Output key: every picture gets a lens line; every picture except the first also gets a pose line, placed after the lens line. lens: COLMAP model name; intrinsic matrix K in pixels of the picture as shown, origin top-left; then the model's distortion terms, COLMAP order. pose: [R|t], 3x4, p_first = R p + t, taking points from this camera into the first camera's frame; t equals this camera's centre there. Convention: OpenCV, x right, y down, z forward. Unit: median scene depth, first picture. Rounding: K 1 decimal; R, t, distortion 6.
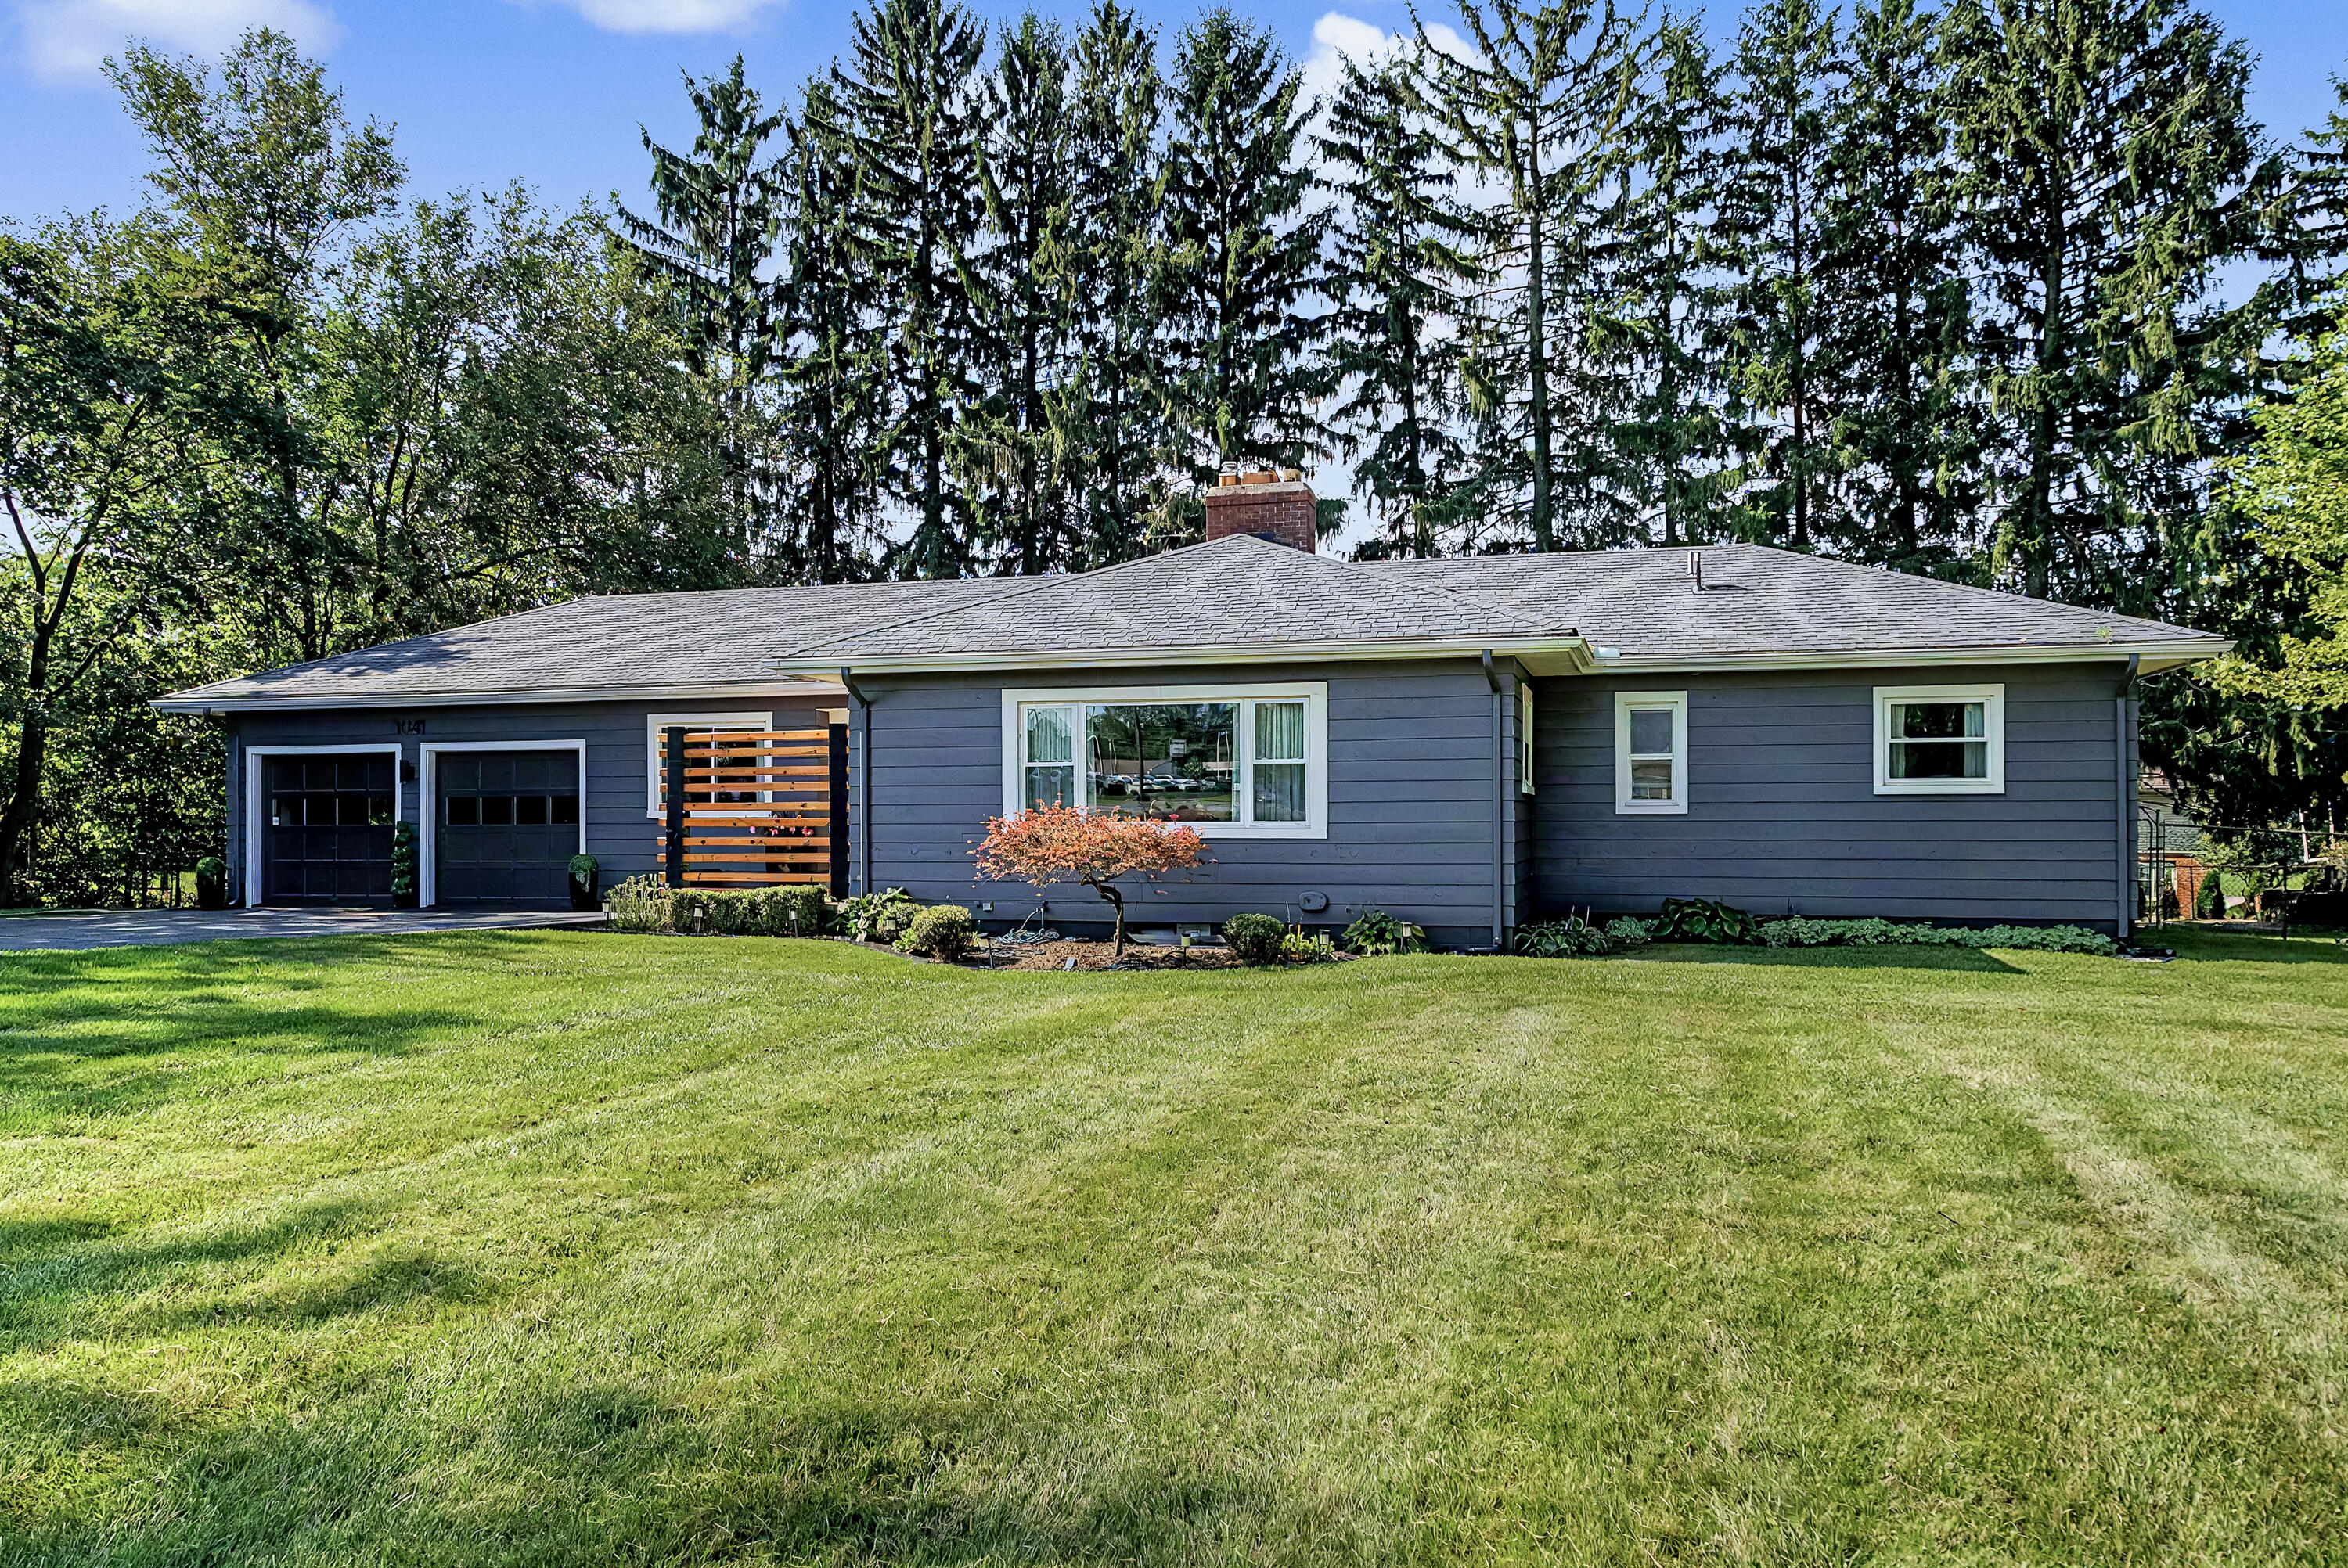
lens RADIAL K [[1755.1, 0, 1159.1], [0, 1755.1, 826.5], [0, 0, 1]] dist [0.000580, -0.000176]
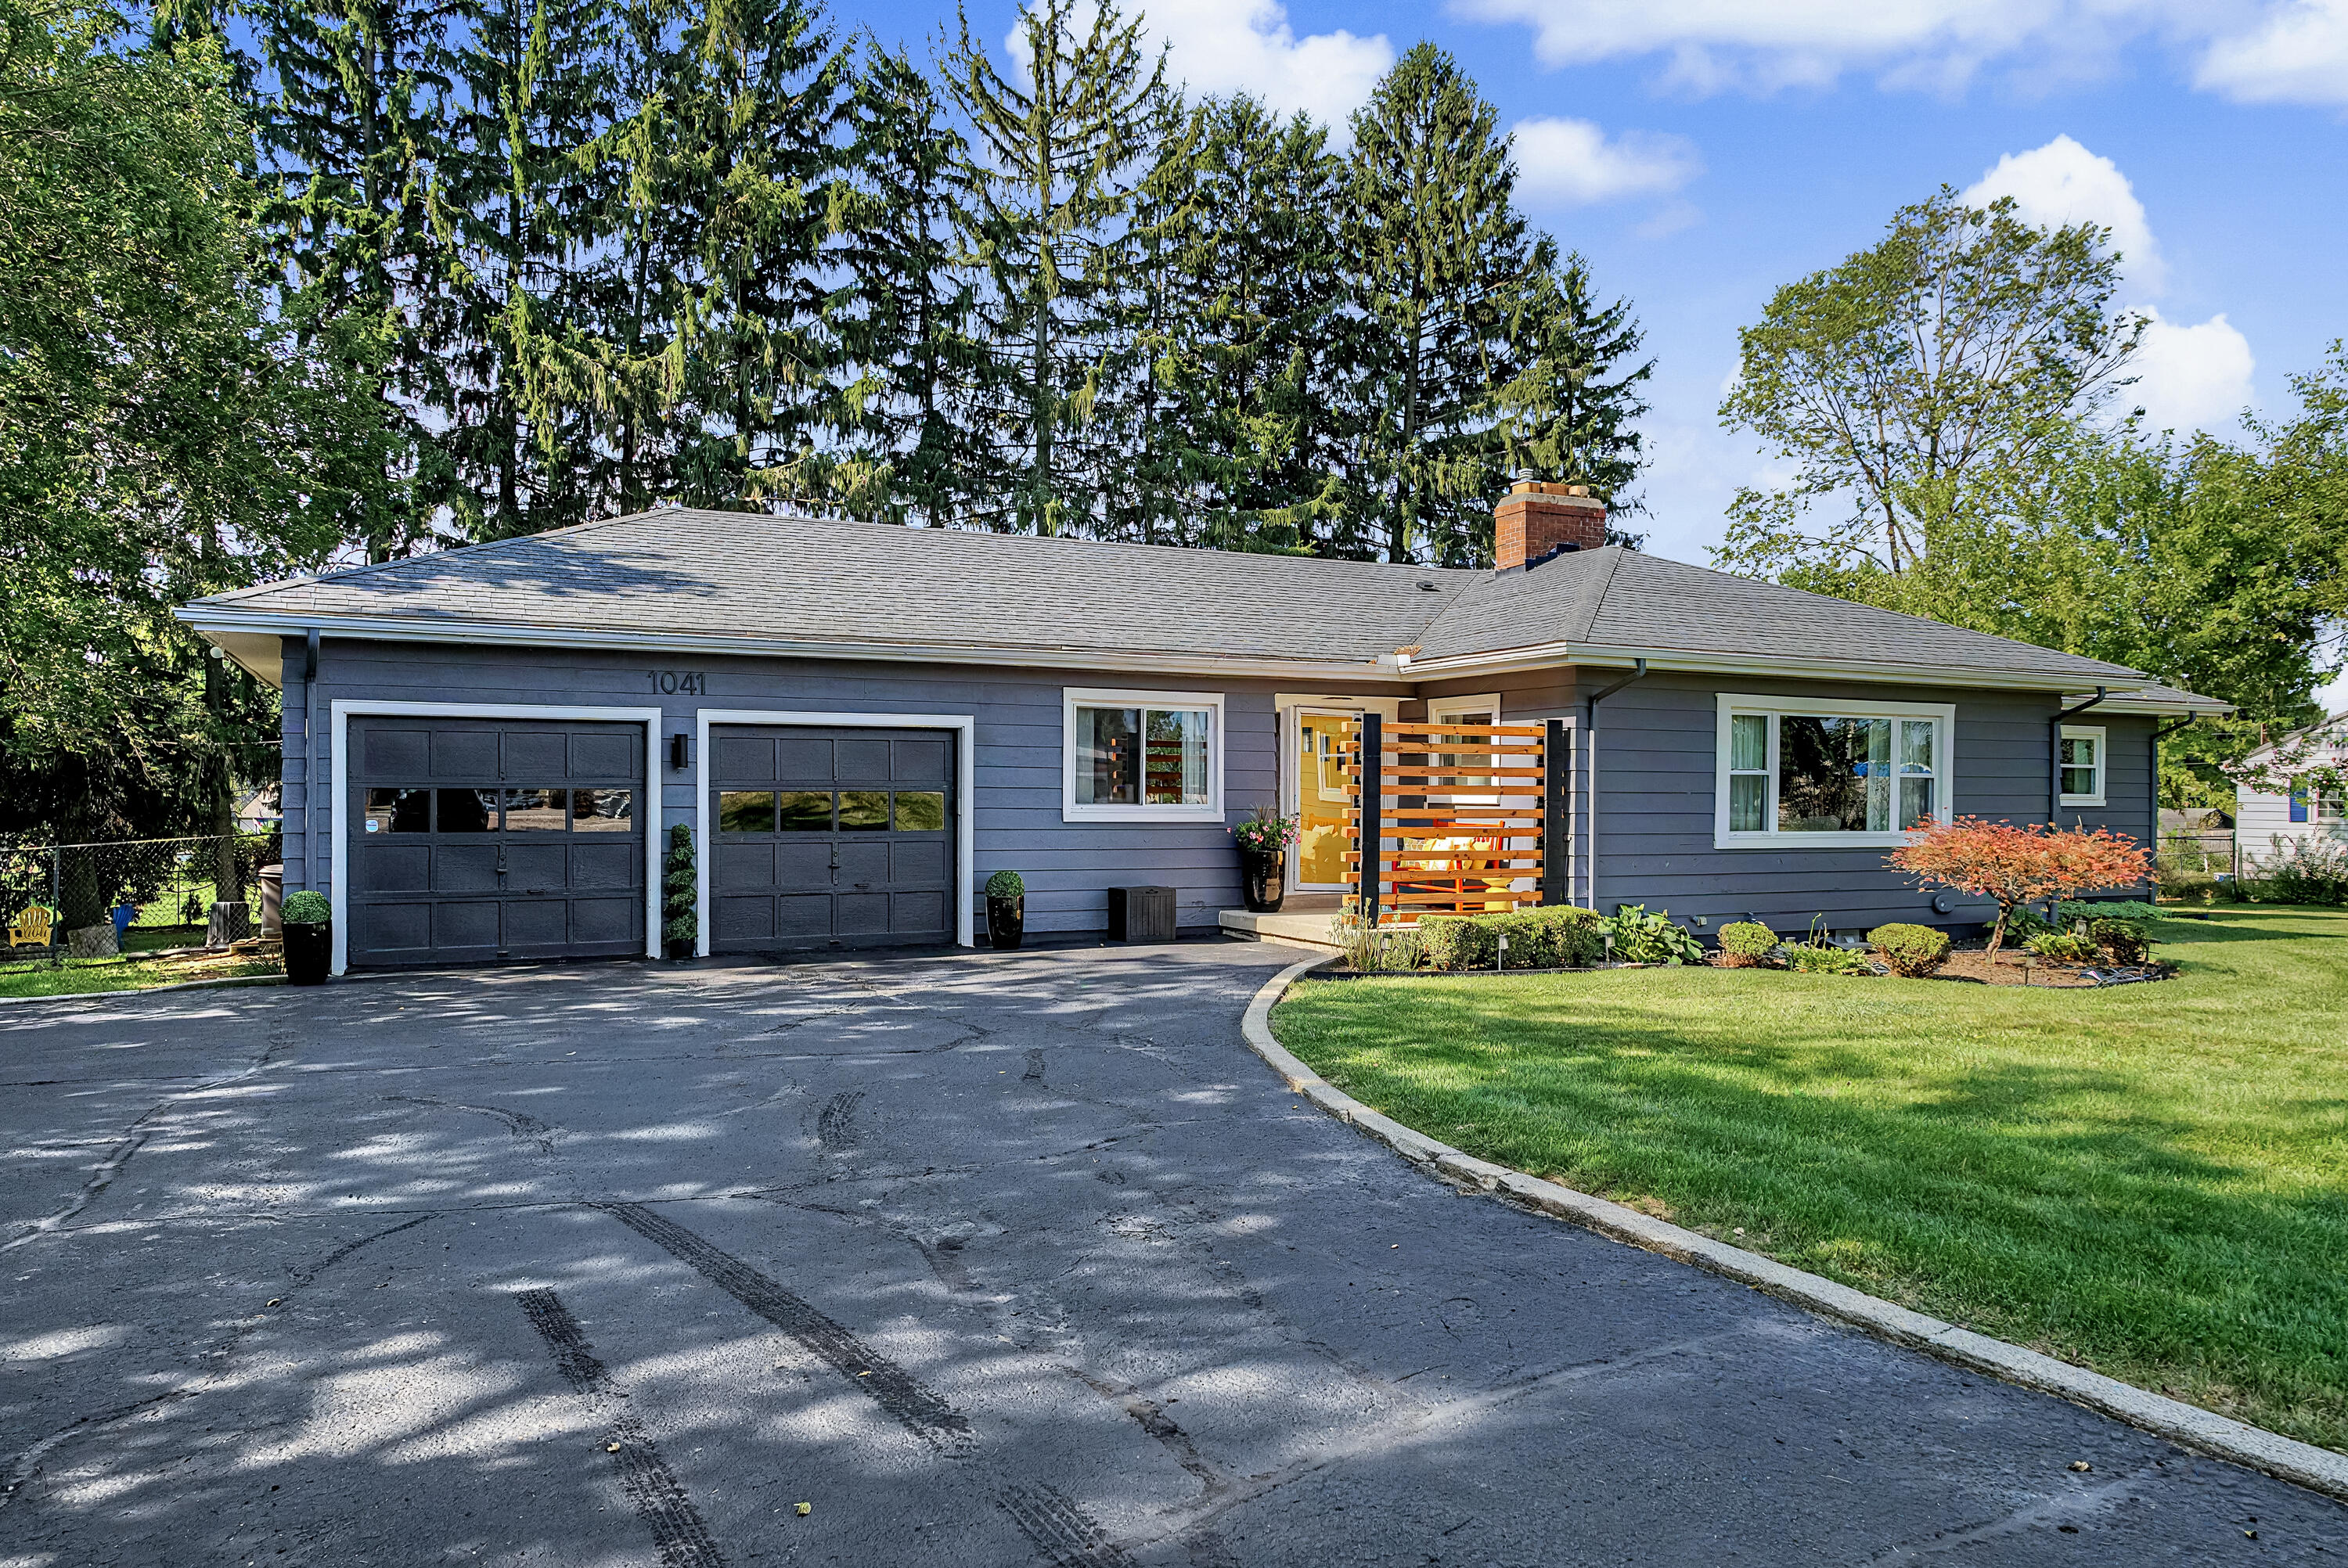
lens RADIAL K [[1594.3, 0, 1171.1], [0, 1594.3, 796.2], [0, 0, 1]] dist [-0.008132, -0.002601]
pose [[0.740999, 0.007742, 0.671461, -0.669089], [-0.006321, 0.999970, -0.004554, -0.012420], [-0.671476, -0.000870, 0.741026, 0.421785]]
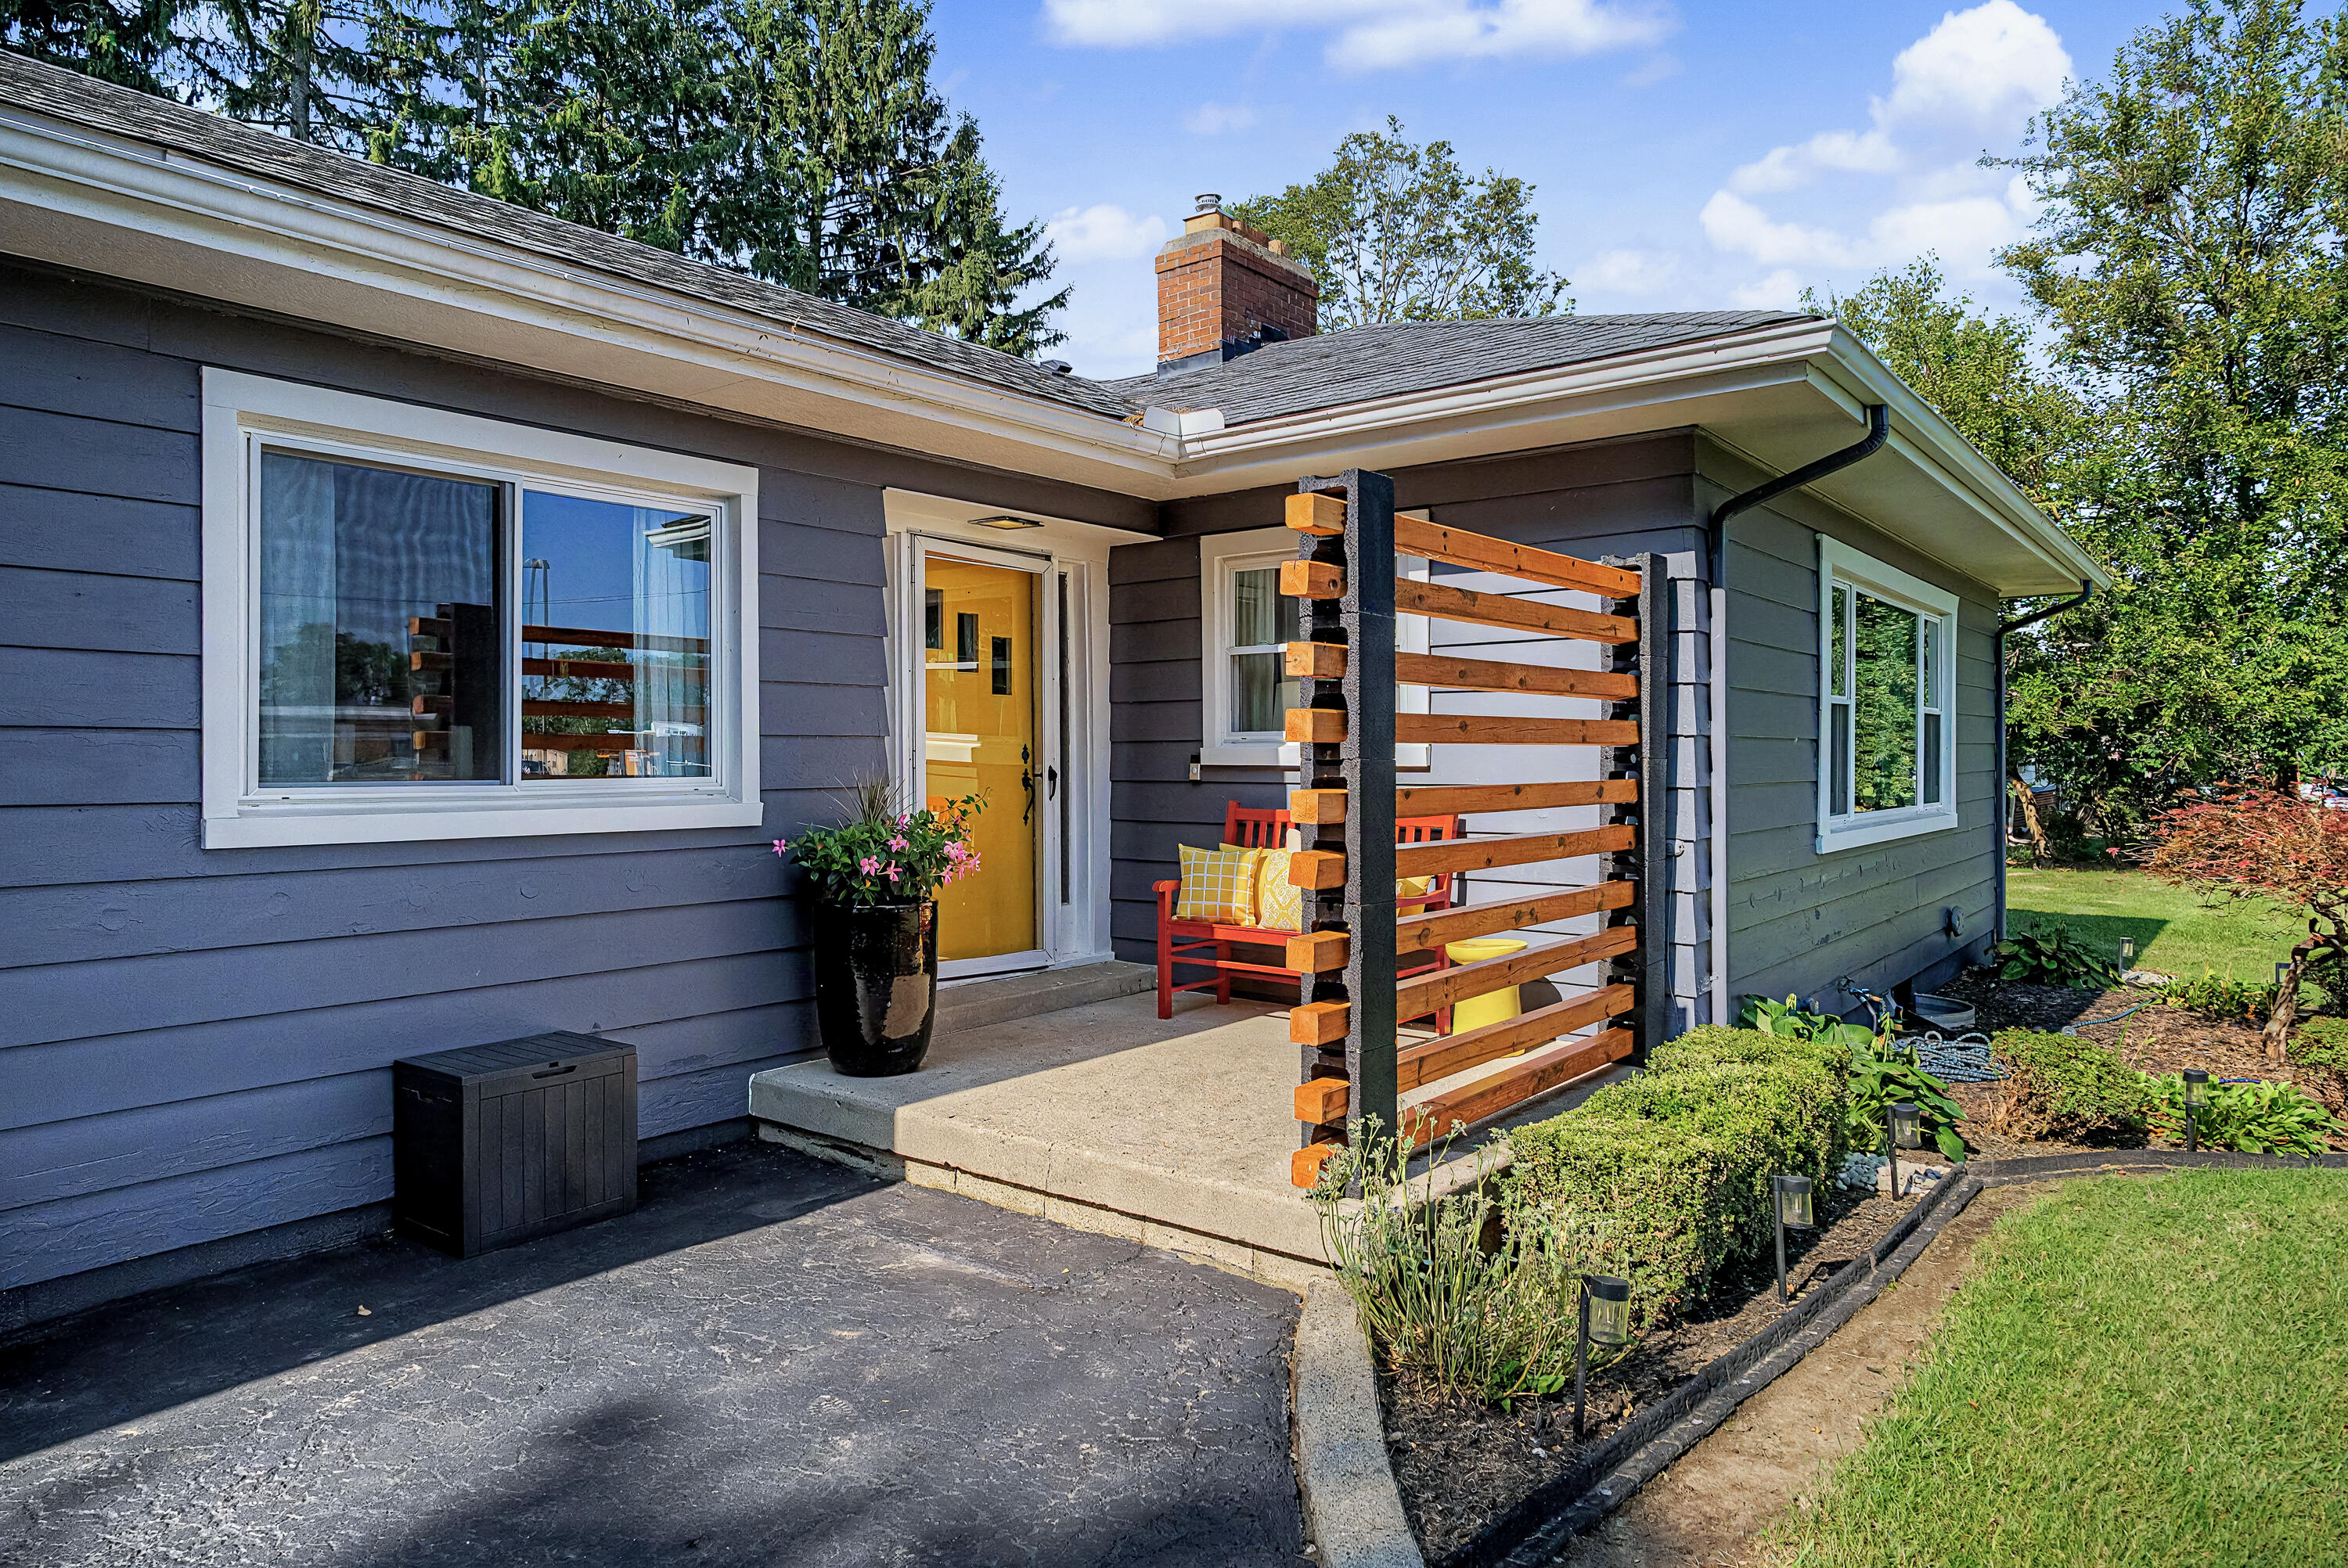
lens RADIAL K [[1402.5, 0, 1198.1], [0, 1402.5, 753.3], [0, 0, 1]] dist [-0.002539, -0.000467]
pose [[0.358252, 0.000949, 0.933624, -0.378194], [0.005545, 0.999980, -0.003144, -0.014493], [-0.933608, 0.006303, 0.358240, 0.764374]]
